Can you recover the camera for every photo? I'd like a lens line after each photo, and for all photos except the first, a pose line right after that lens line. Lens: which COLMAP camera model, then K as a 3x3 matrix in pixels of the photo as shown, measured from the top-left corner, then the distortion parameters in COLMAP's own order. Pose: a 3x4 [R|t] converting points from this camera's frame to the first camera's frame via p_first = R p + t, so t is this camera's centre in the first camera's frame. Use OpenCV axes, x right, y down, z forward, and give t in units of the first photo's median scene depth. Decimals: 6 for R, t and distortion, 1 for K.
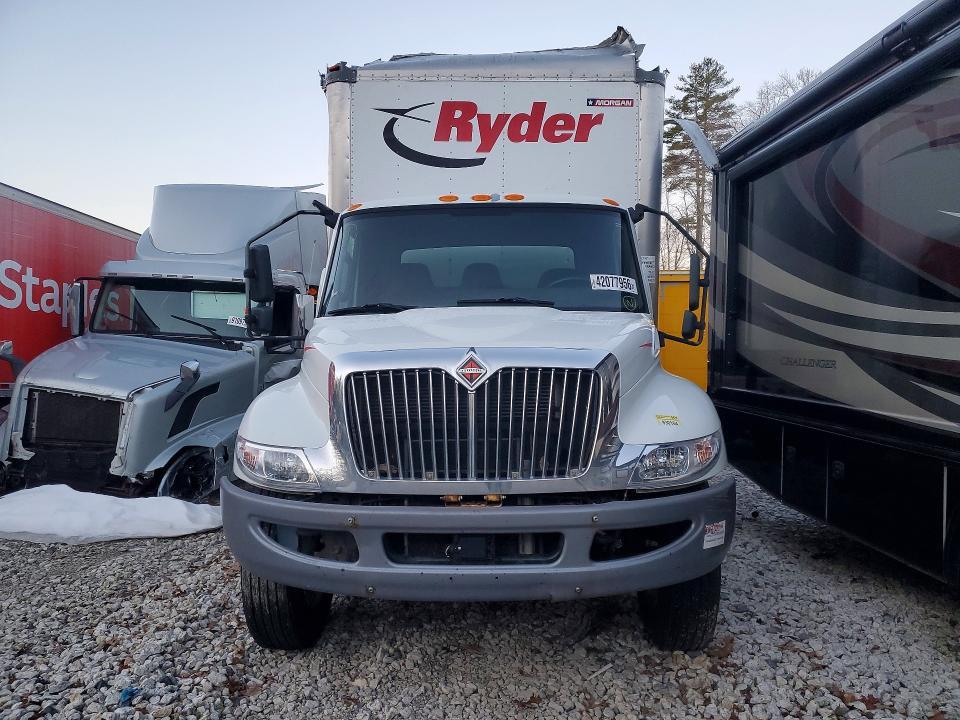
lens RADIAL K [[739.7, 0, 481.3], [0, 739.7, 359.3], [0, 0, 1]] dist [0.006957, -0.000311]
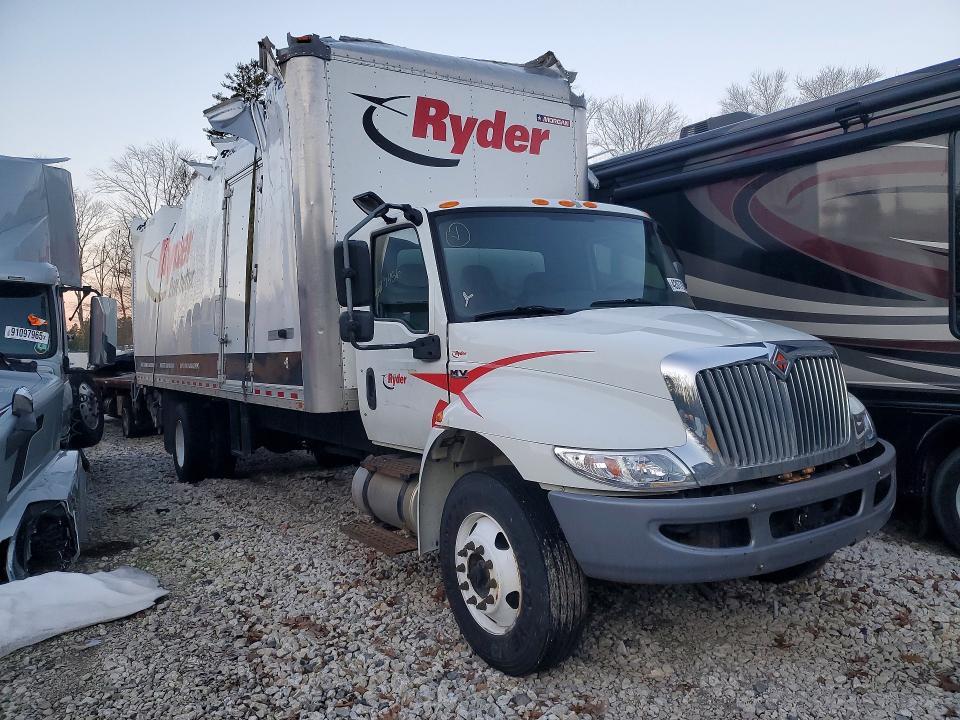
lens RADIAL K [[739.7, 0, 484.7], [0, 739.7, 359.8], [0, 0, 1]] dist [0.006957, -0.000311]
pose [[0.822465, -0.050863, 0.566538, -0.544301], [0.052016, 0.998546, 0.014134, -0.015303], [-0.566433, 0.017844, 0.823915, 0.164079]]
